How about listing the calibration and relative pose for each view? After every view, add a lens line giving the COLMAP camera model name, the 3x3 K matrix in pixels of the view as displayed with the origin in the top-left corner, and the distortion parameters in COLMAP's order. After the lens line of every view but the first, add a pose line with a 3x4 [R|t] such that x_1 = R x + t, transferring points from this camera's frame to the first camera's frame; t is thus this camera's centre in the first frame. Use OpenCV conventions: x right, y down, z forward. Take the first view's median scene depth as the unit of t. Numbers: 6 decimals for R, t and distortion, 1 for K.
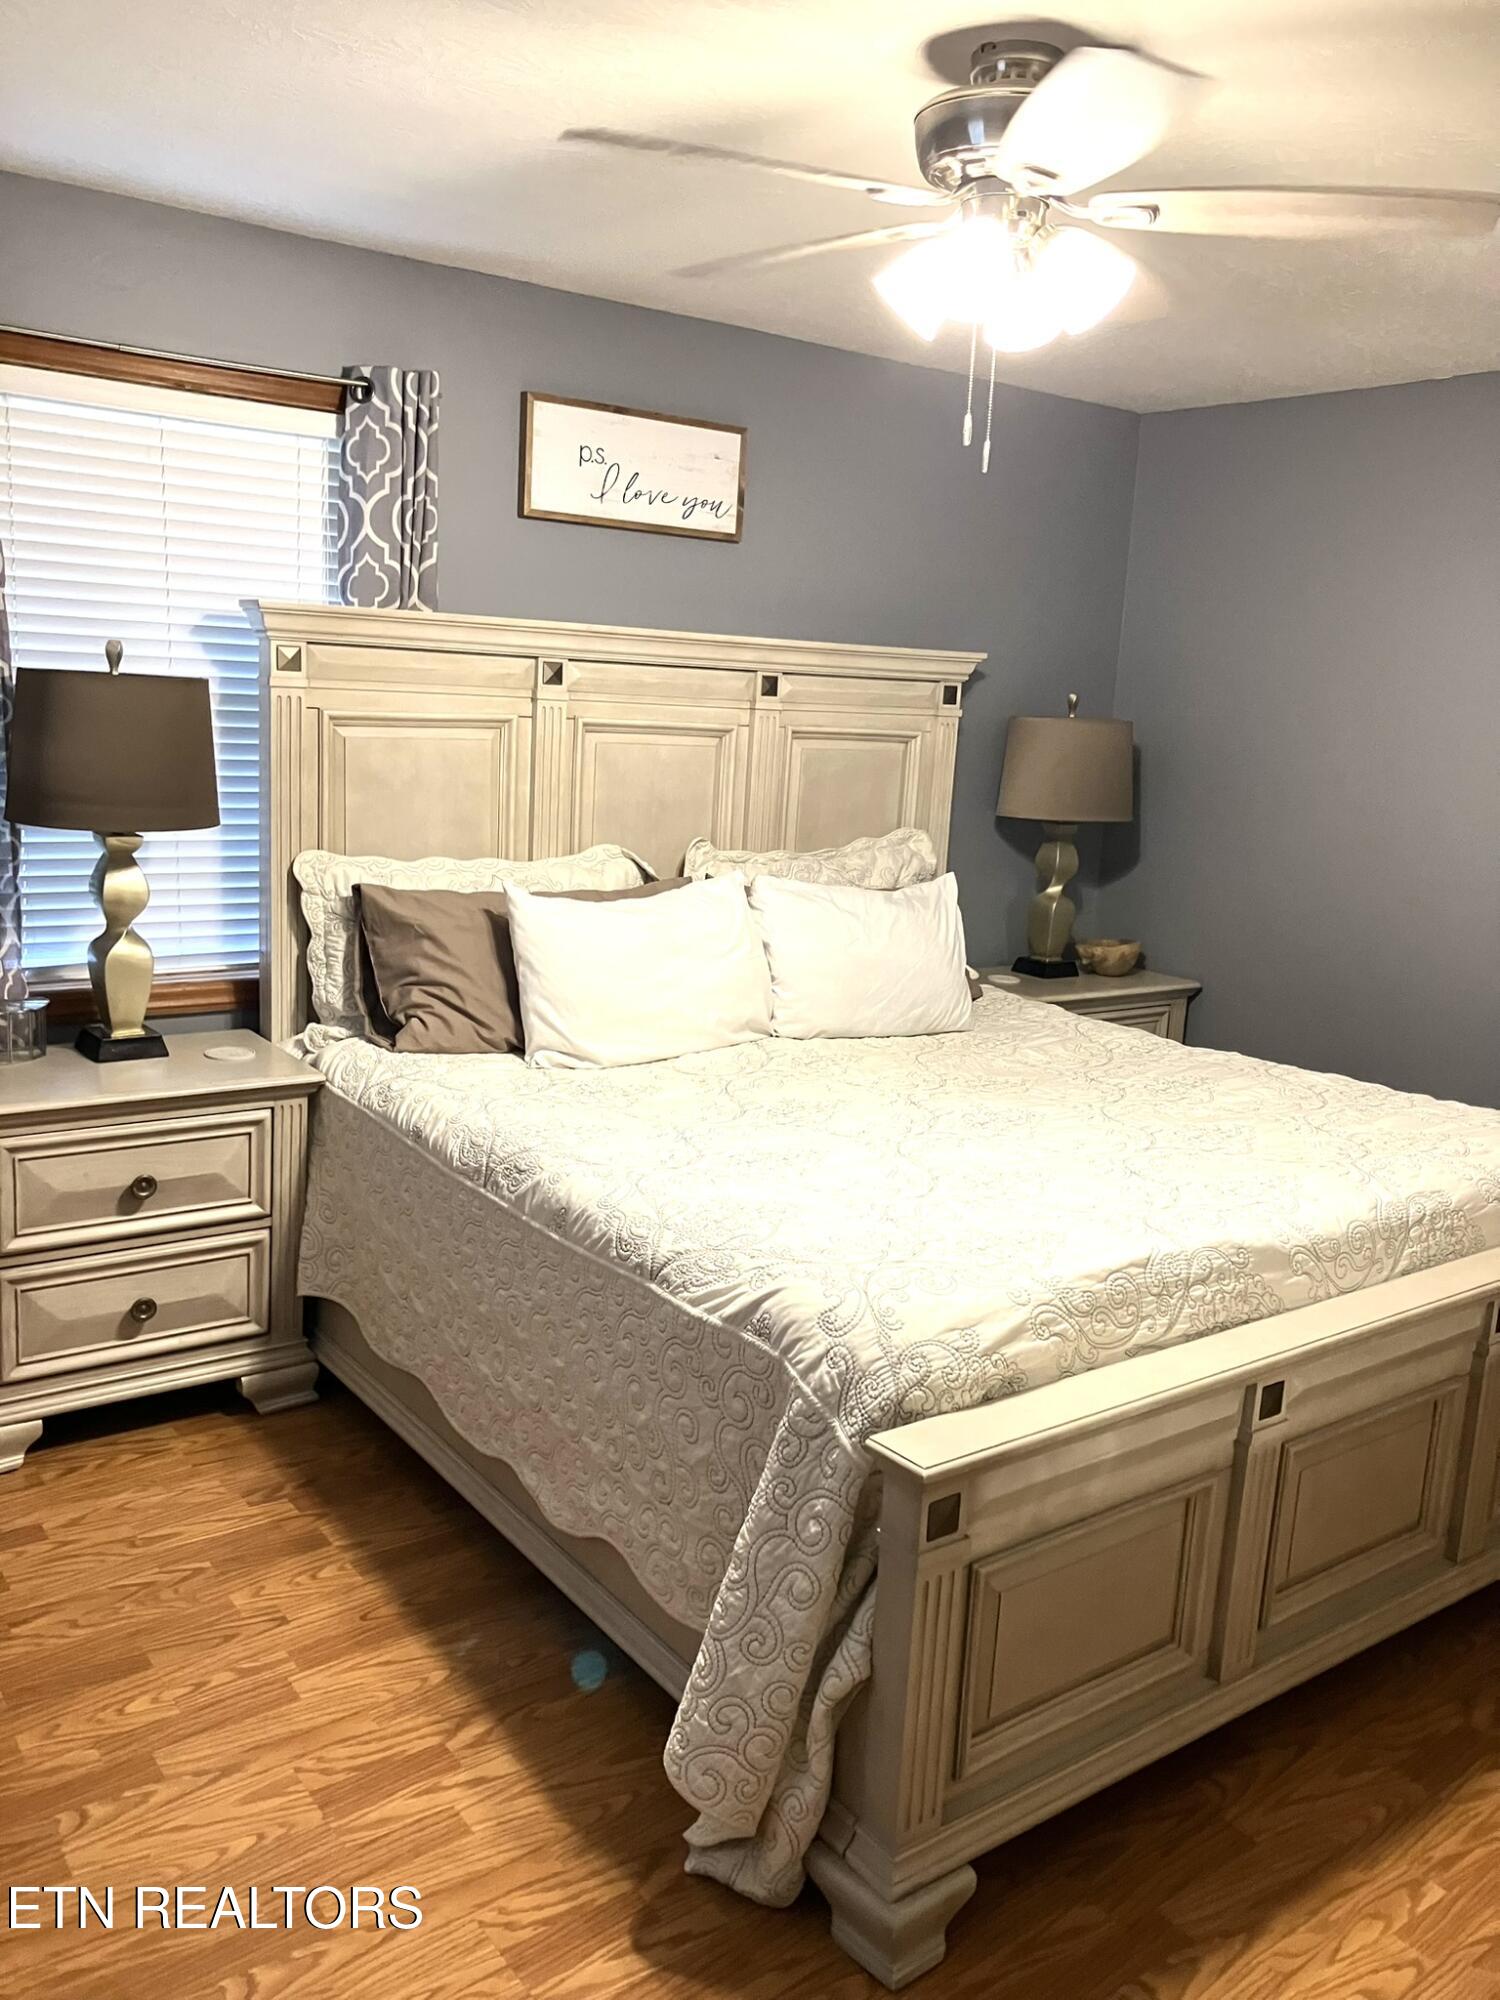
lens RADIAL K [[1661.4, 0, 759.3], [0, 1661.4, 996.5], [0, 0, 1]] dist [0.041799, -0.012008]
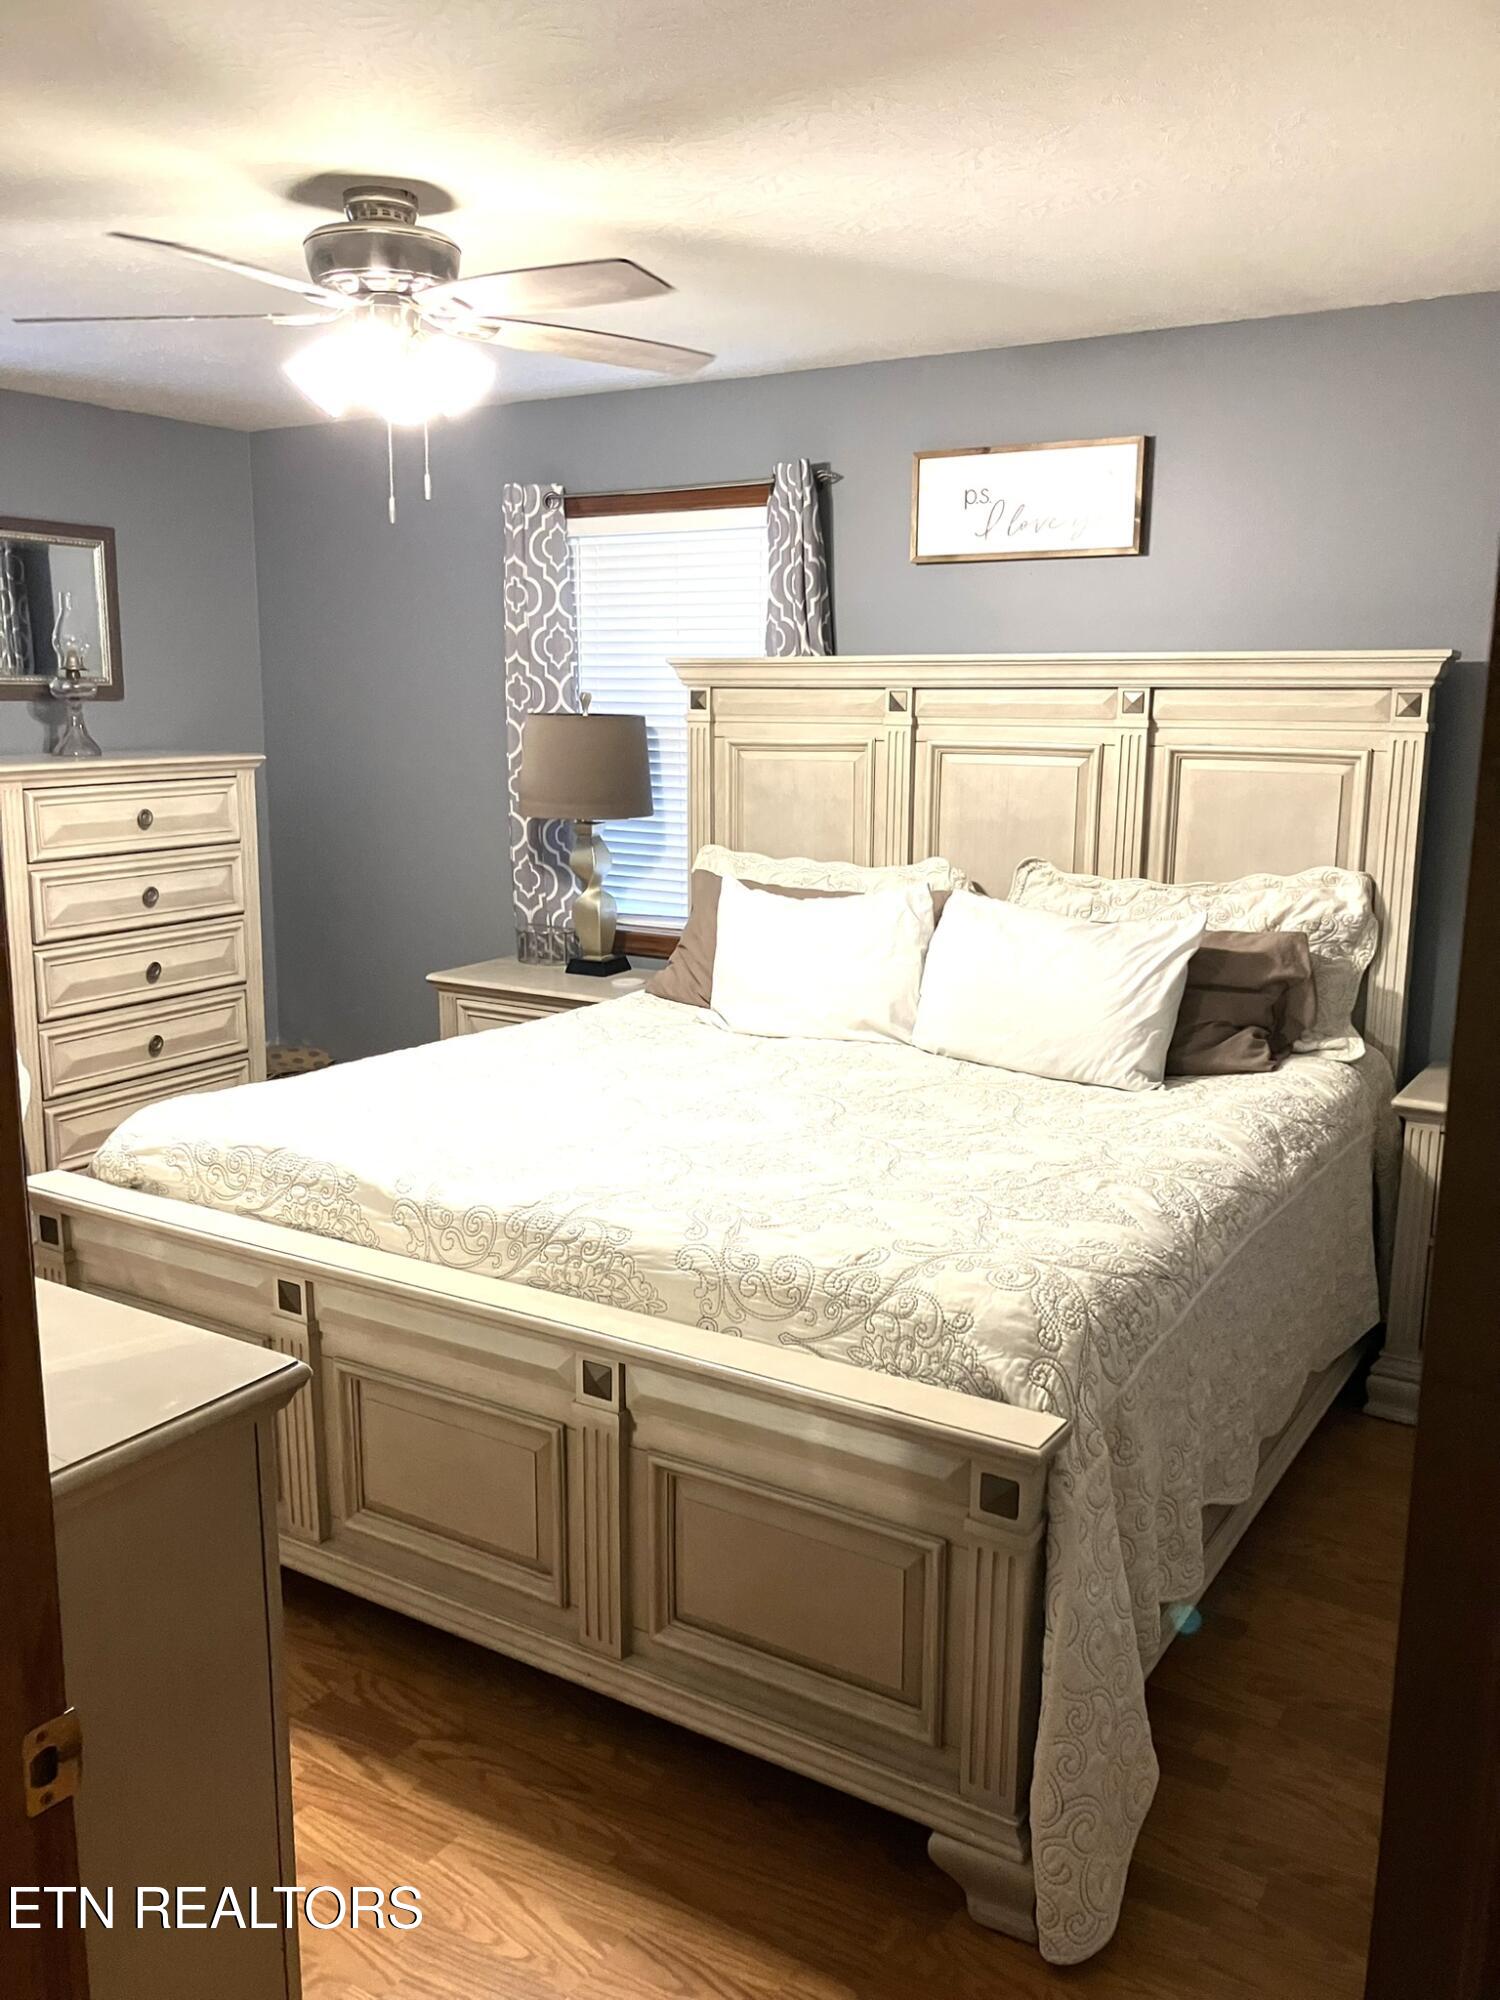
lens RADIAL K [[1661.4, 0, 757.7], [0, 1661.4, 1007.5], [0, 0, 1]] dist [0.041799, -0.012008]
pose [[0.350476, 0.122106, -0.928578, 0.953212], [-0.161923, 0.984434, 0.068336, -0.055366], [0.922468, 0.126408, 0.364792, 0.557766]]
